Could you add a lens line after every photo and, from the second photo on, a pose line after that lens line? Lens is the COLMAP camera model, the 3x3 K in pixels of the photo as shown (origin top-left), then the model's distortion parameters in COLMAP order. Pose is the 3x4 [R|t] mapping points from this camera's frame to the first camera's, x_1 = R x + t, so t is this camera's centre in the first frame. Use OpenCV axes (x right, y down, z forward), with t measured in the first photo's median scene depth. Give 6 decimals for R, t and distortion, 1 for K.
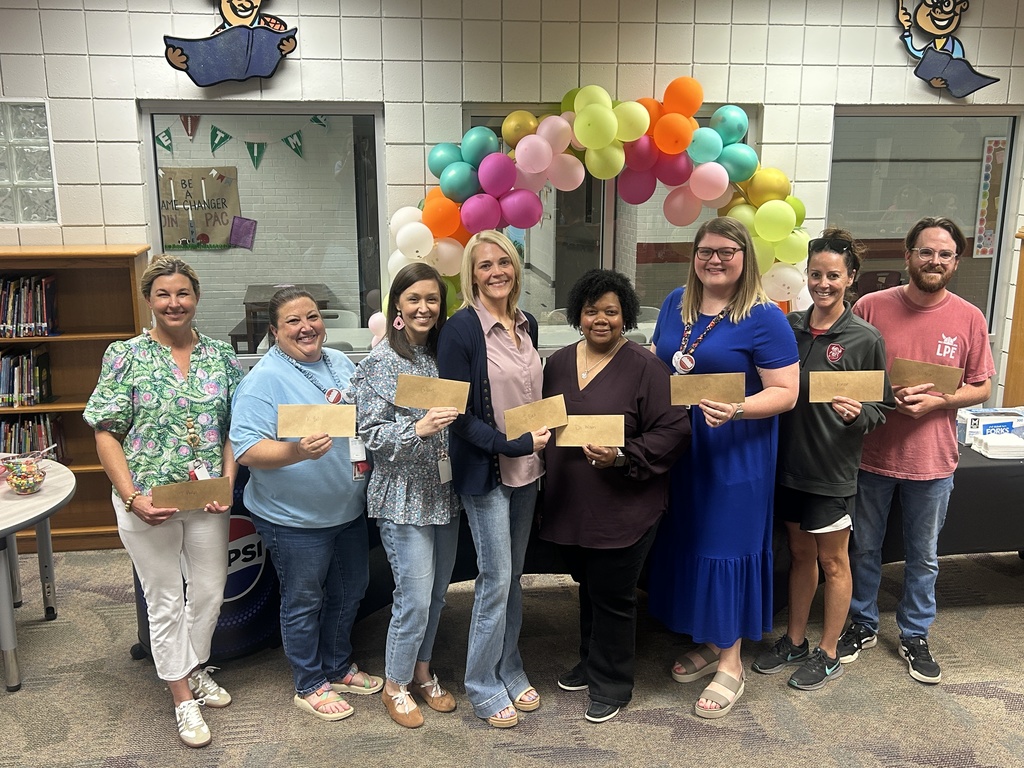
lens RADIAL K [[1002.7, 0, 508.1], [0, 1002.7, 379.8], [0, 0, 1]] dist [0.034516, 0.000000]
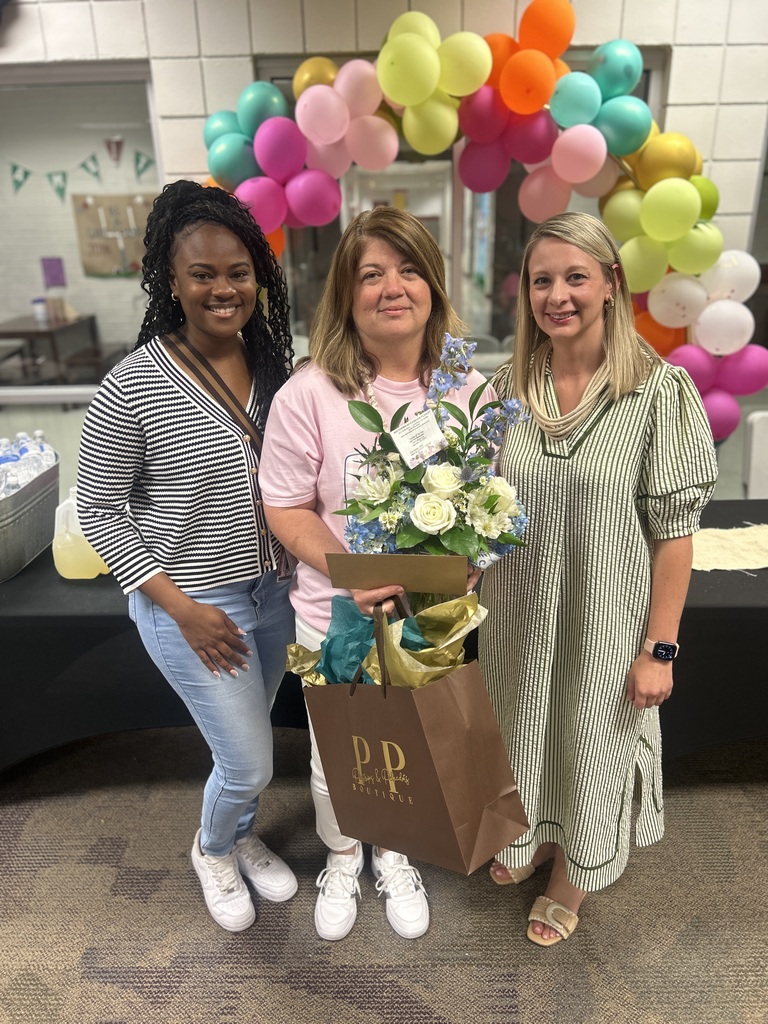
lens RADIAL K [[788.5, 0, 390.5], [0, 788.5, 519.9], [0, 0, 1]] dist [-0.003819, -0.011373]
pose [[0.984512, 0.046850, -0.168942, 0.174699], [-0.021079, 0.988275, 0.151224, -0.022953], [0.174046, -0.145321, 0.973956, 0.397514]]
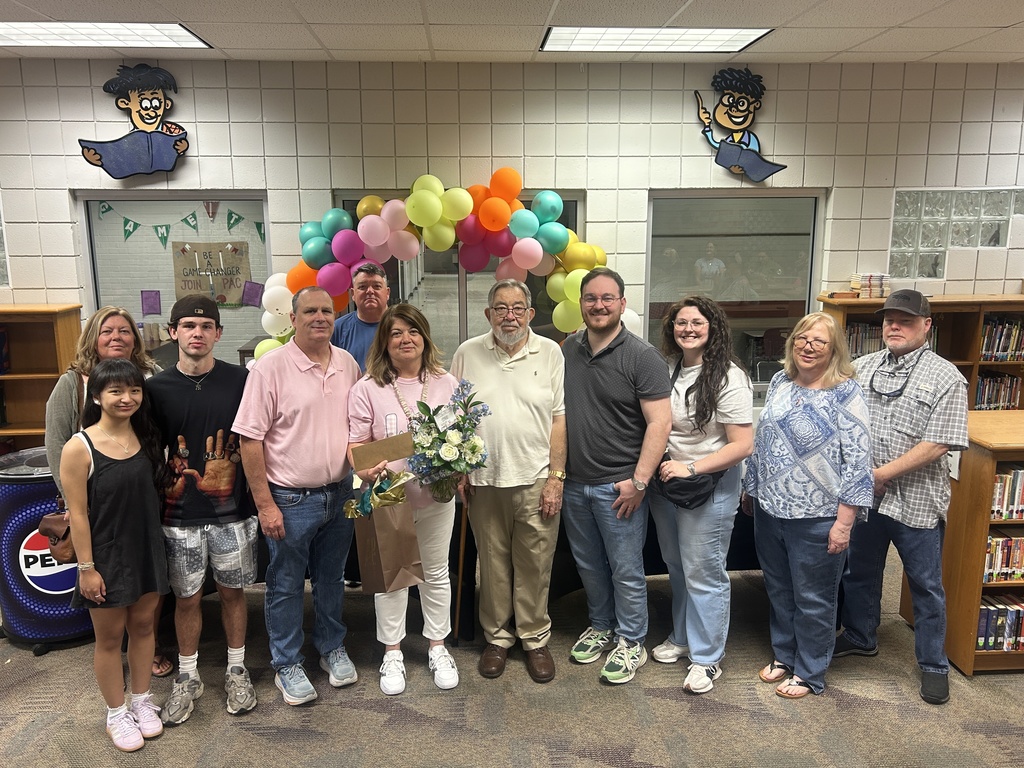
lens RADIAL K [[826.5, 0, 511.7], [0, 826.5, 383.1], [0, 0, 1]] dist [0.046525, -0.021723]
pose [[0.994627, 0.013336, -0.102665, 0.284006], [-0.017236, 0.999160, -0.037192, -0.005656], [0.102083, 0.038761, 0.994020, 0.023649]]
